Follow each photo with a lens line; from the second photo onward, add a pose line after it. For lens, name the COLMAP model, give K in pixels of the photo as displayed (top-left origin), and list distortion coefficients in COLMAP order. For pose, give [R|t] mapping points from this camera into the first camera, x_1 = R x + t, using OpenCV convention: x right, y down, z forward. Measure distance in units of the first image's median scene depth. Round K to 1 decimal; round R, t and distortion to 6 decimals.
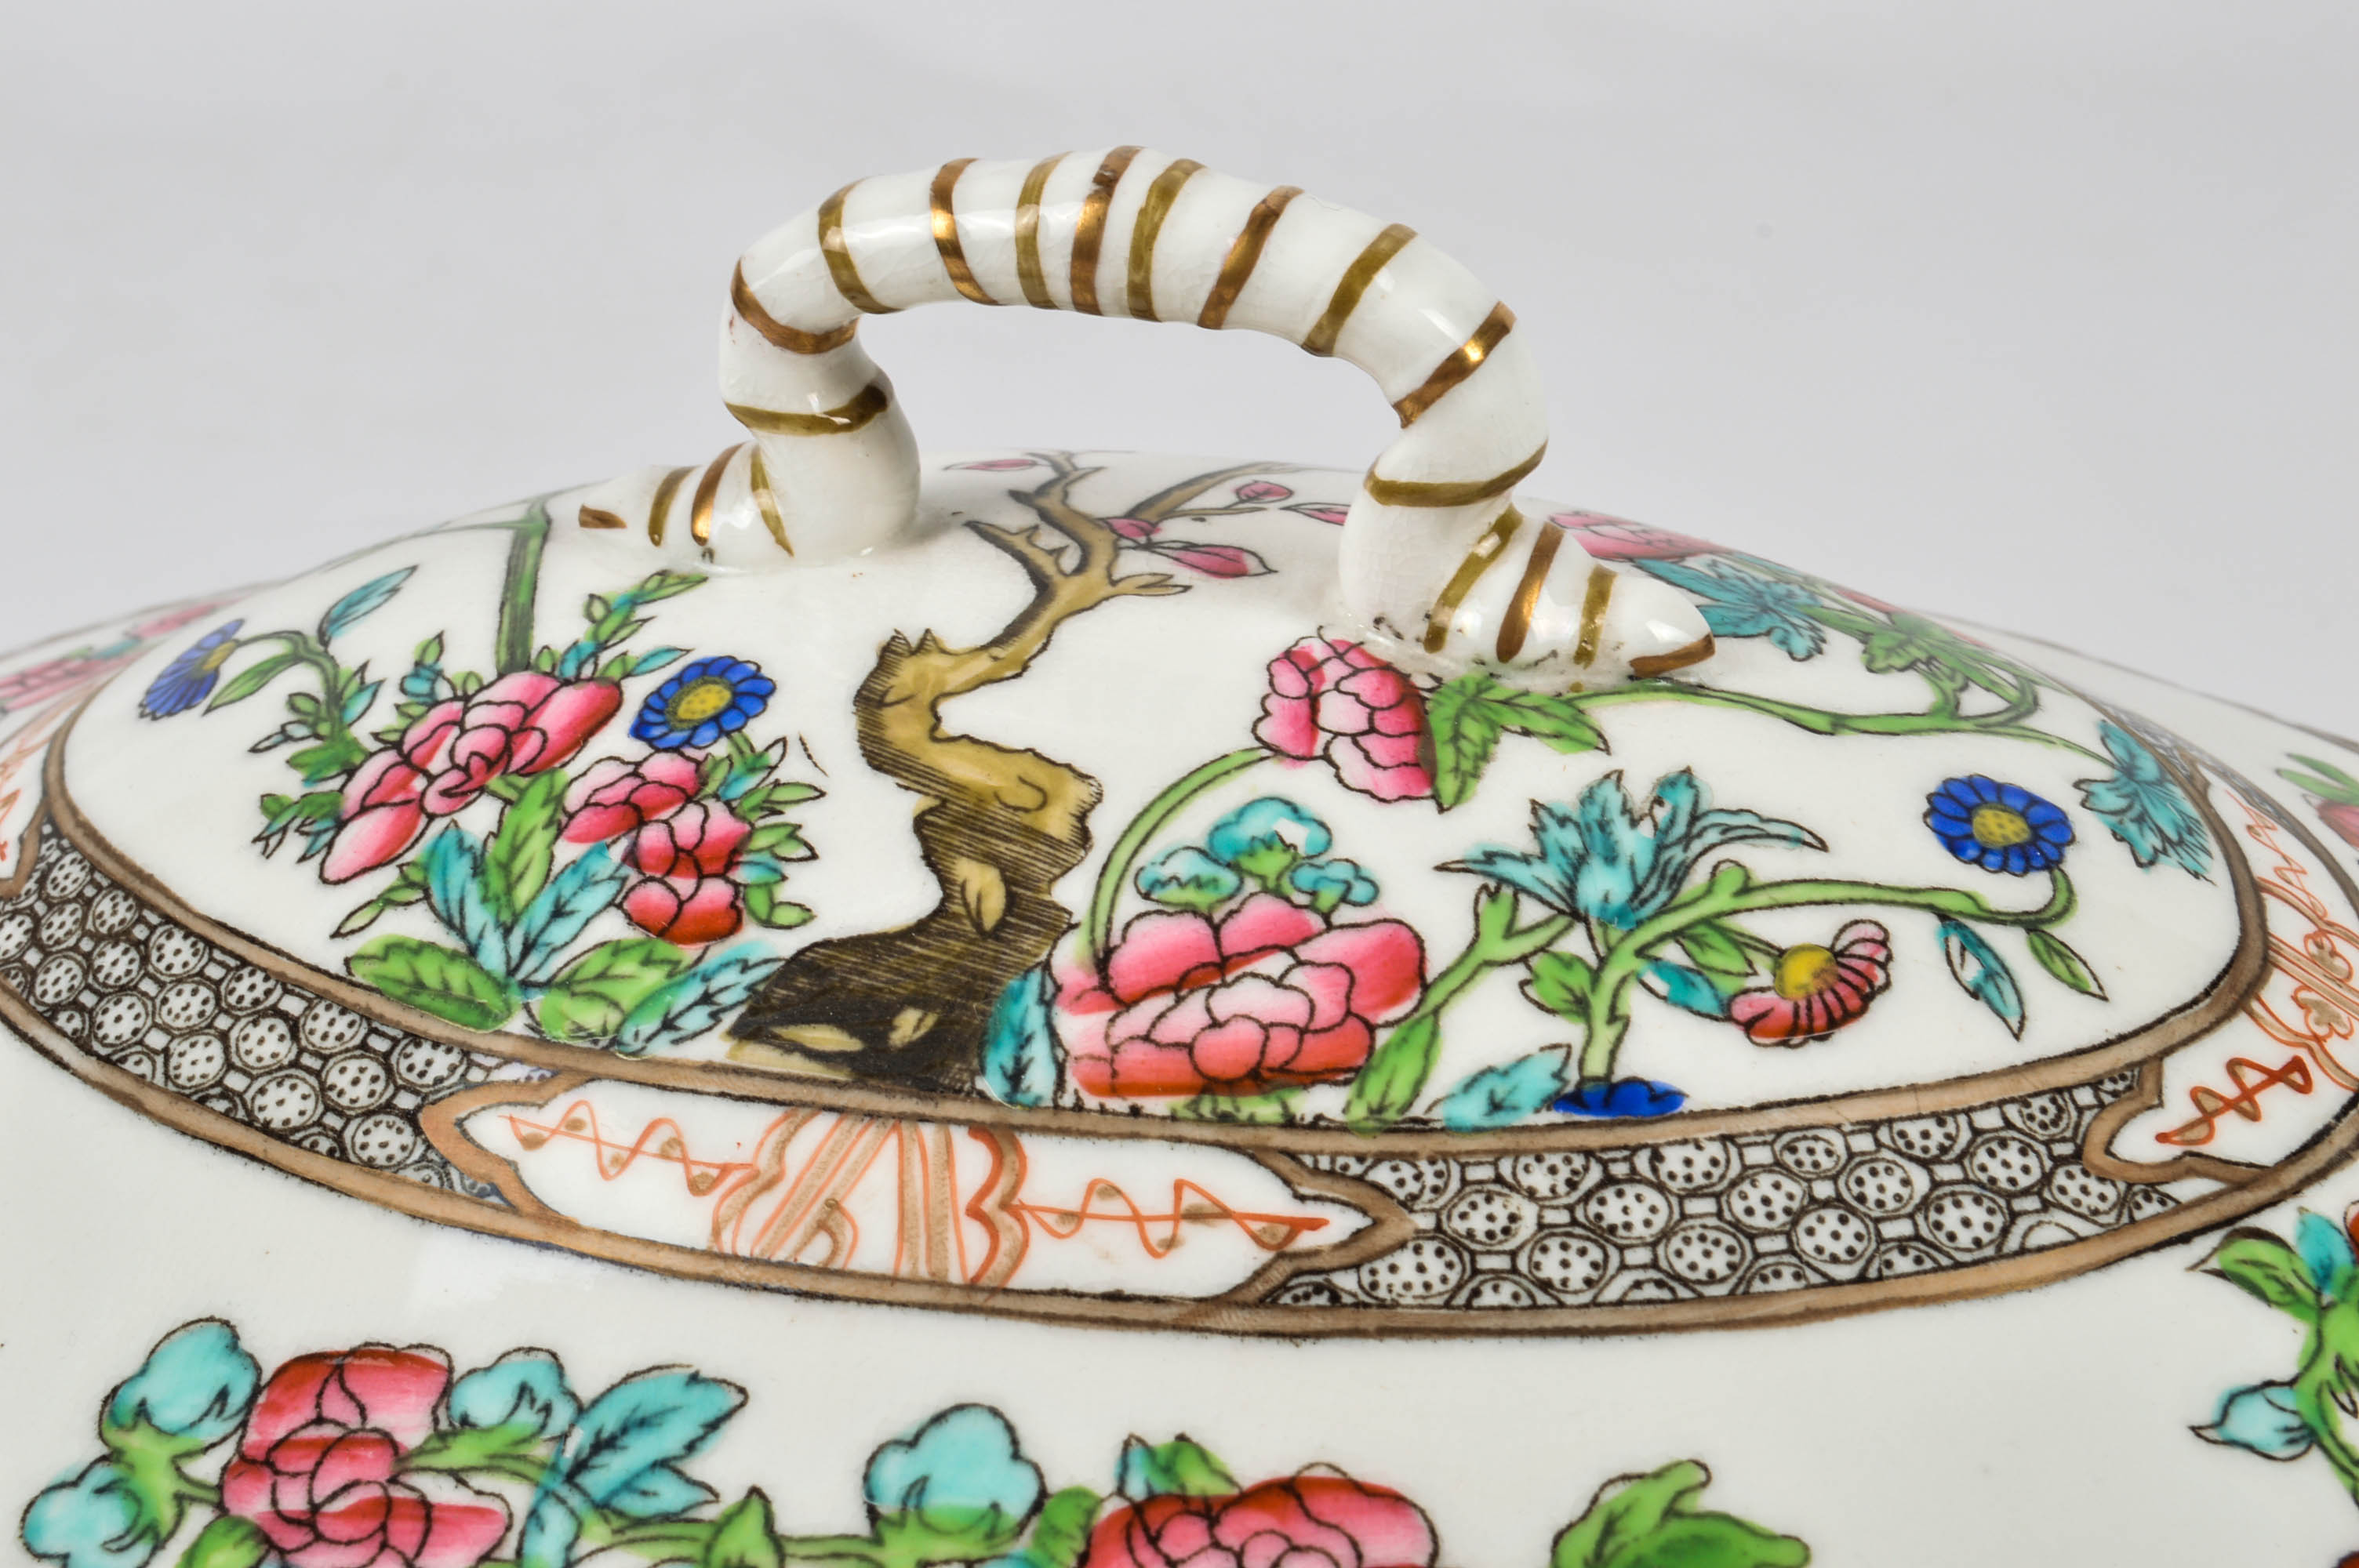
lens RADIAL K [[3874.4, 0, 1179.5], [0, 3874.4, 784.0], [0, 0, 1]] dist [-0.007645, 0.009751]
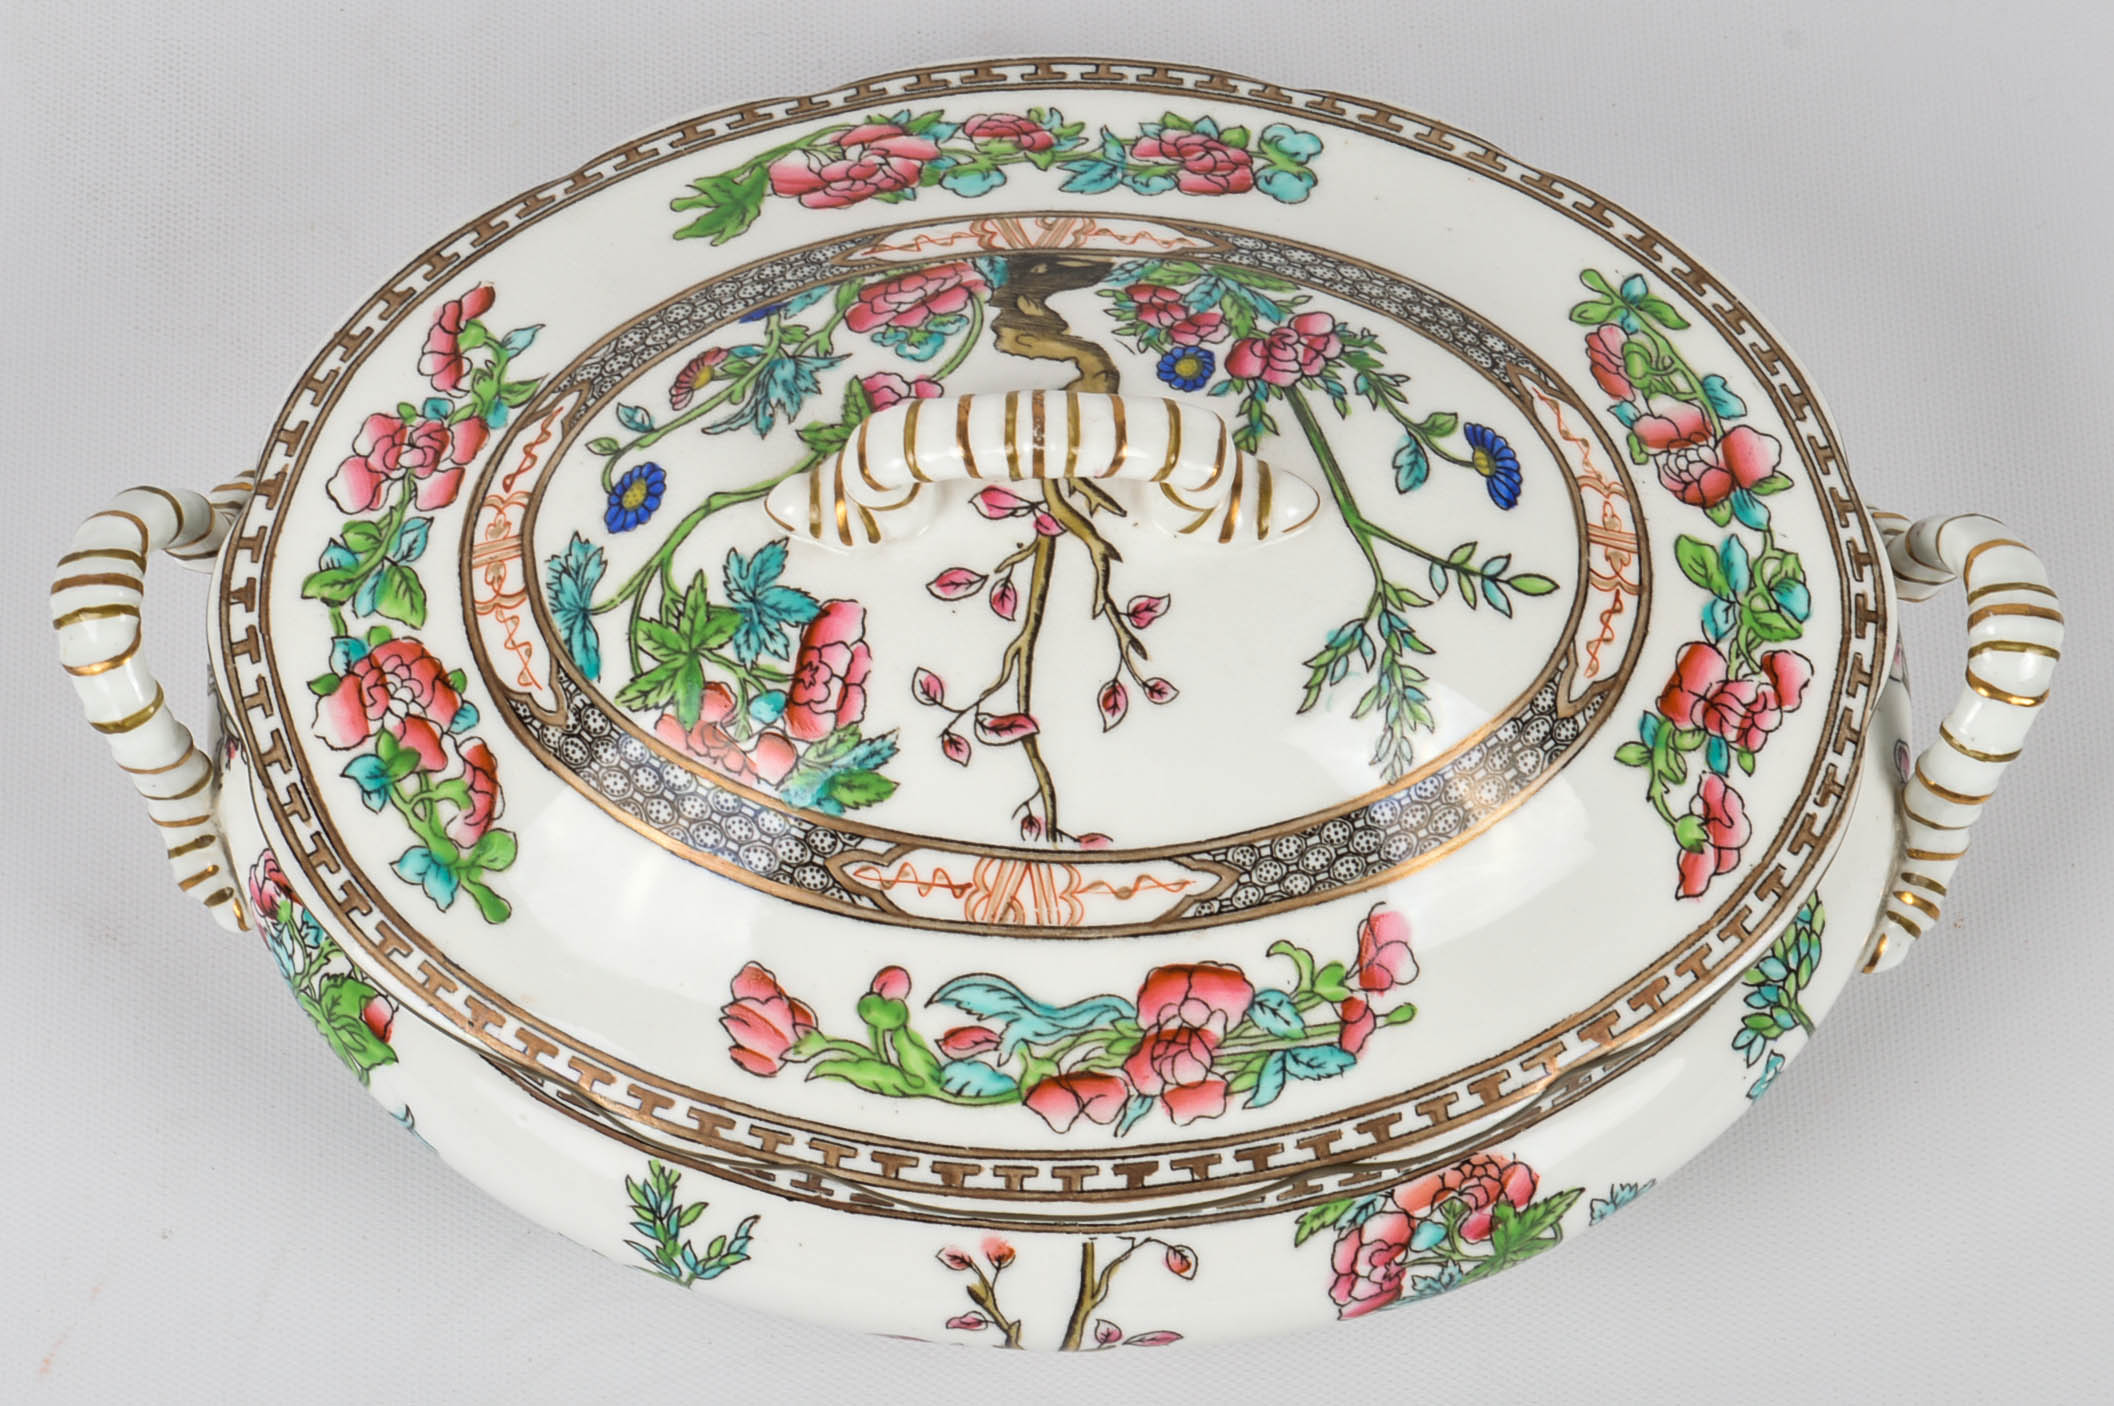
lens RADIAL K [[6263.1, 0, 1057.0], [0, 6263.1, 703.0], [0, 0, 1]] dist [-0.031129, -0.026273]
pose [[-0.955646, 0.278780, -0.094990, 0.378696], [-0.110798, -0.041468, 0.992977, -3.922552], [0.272883, 0.959459, 0.070517, 0.968009]]
